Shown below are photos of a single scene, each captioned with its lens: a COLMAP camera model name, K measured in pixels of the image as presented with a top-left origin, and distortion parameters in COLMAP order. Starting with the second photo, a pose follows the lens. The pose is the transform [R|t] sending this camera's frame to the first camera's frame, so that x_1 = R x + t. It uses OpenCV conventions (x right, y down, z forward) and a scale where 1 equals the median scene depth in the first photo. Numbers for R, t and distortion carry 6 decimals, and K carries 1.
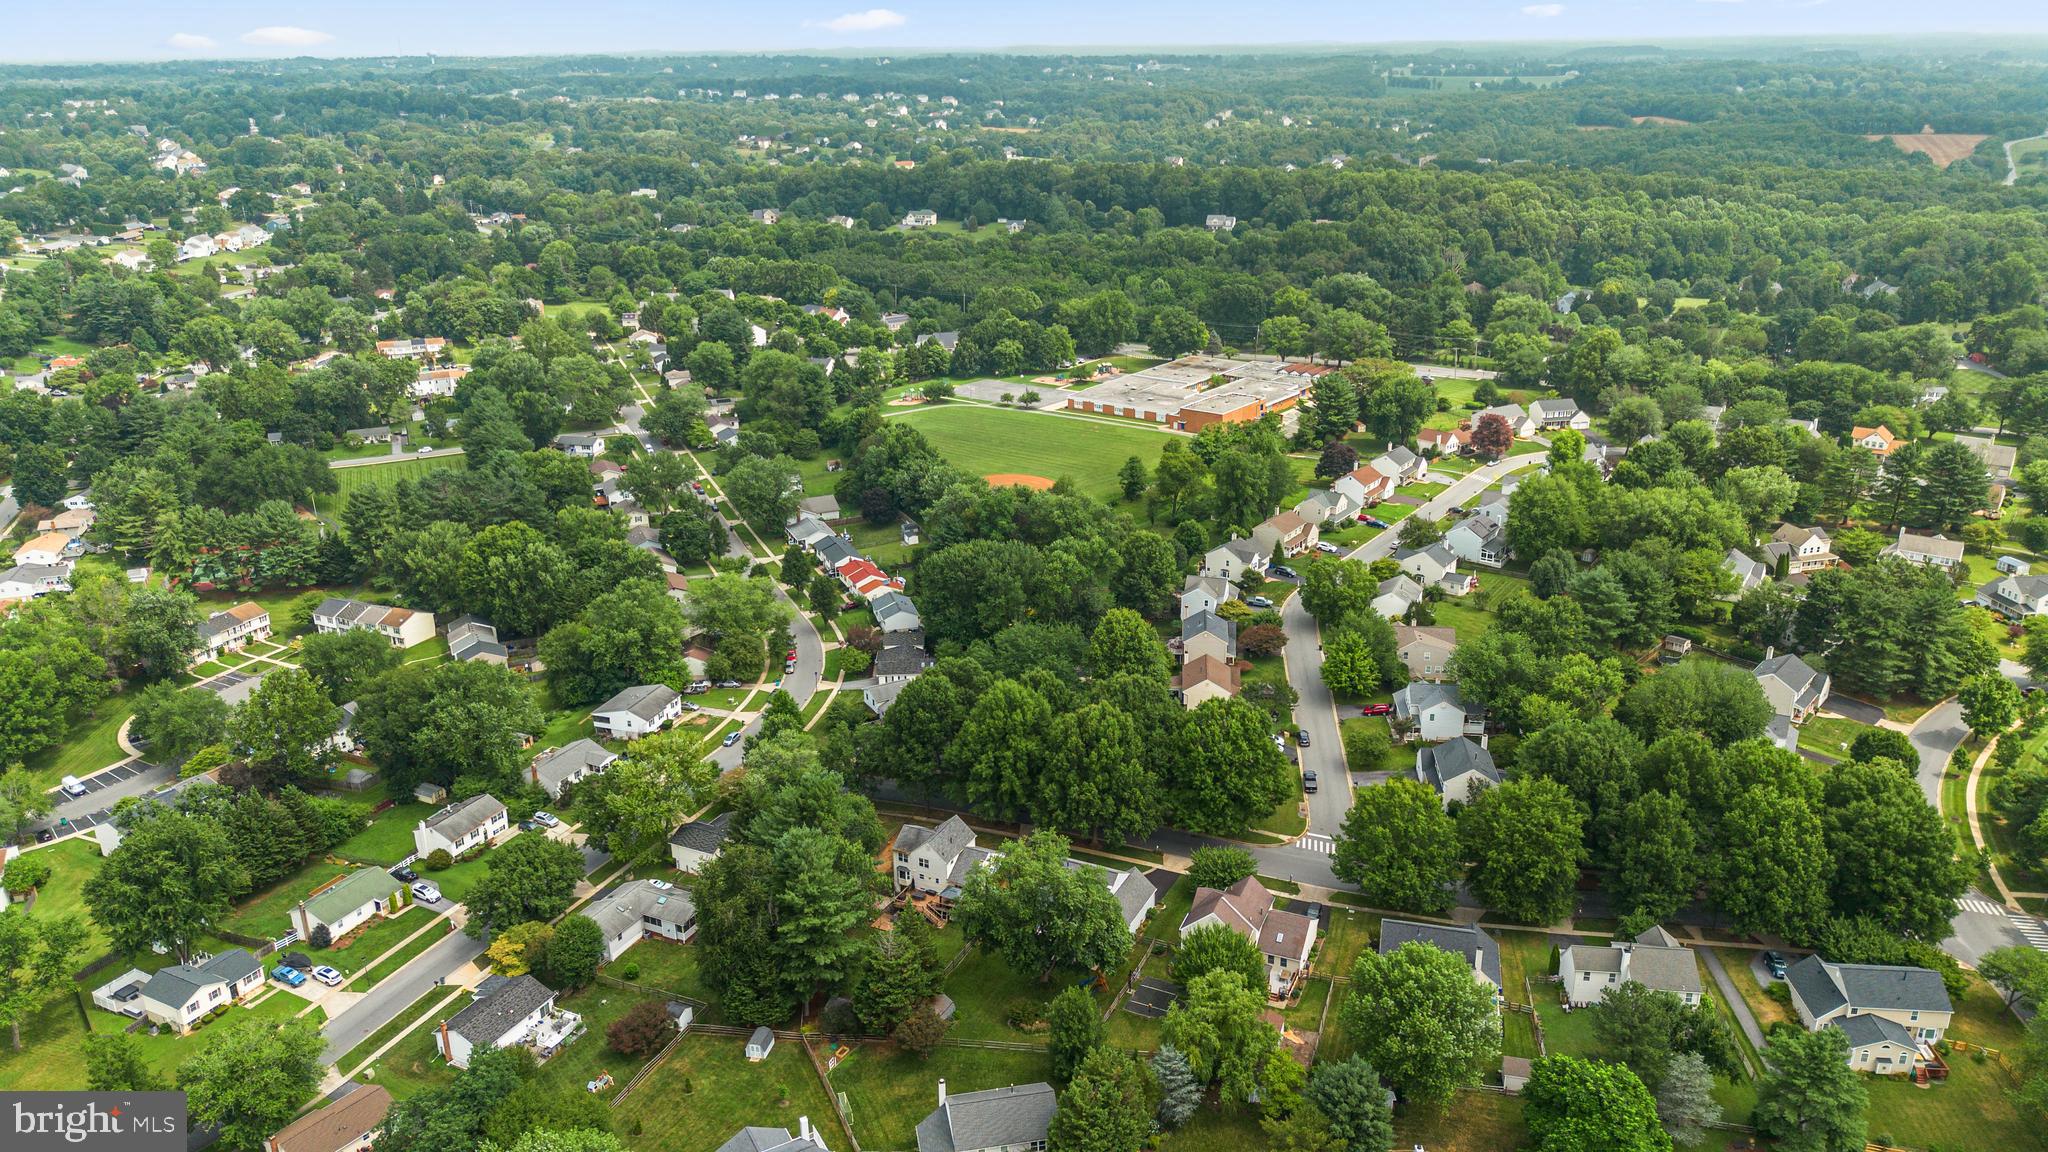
lens RADIAL K [[1454.6, 0, 1018.1], [0, 1454.6, 543.6], [0, 0, 1]] dist [0.078078, -0.000393]
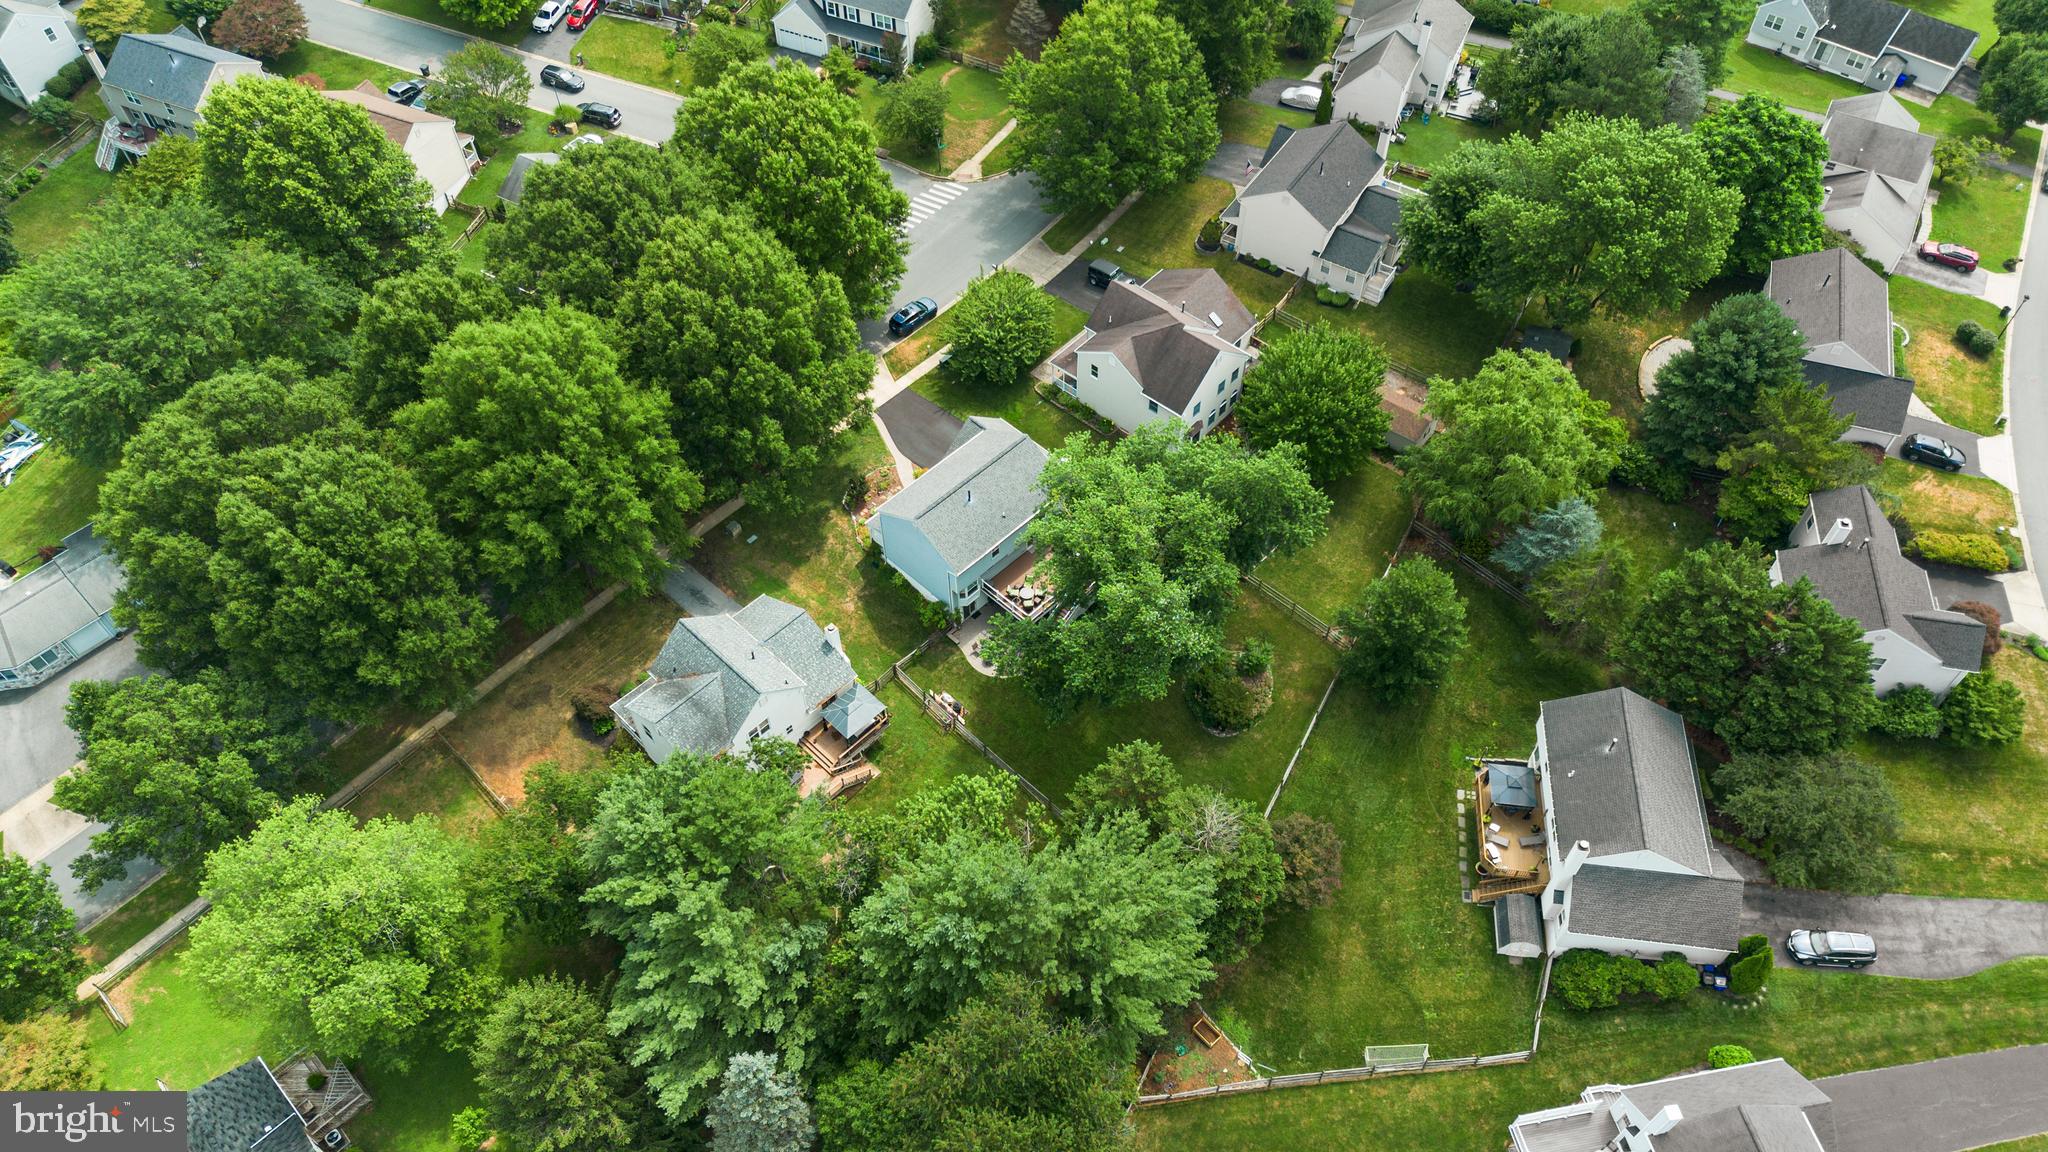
lens RADIAL K [[1444.1, 0, 1024.0], [0, 1444.1, 576.0], [0, 0, 1]] dist [0.072481, -0.066129]
pose [[0.304538, -0.741412, 0.597968, -0.268307], [0.311361, 0.670787, 0.673127, -0.091908], [-0.900173, -0.018809, 0.435127, 0.710120]]
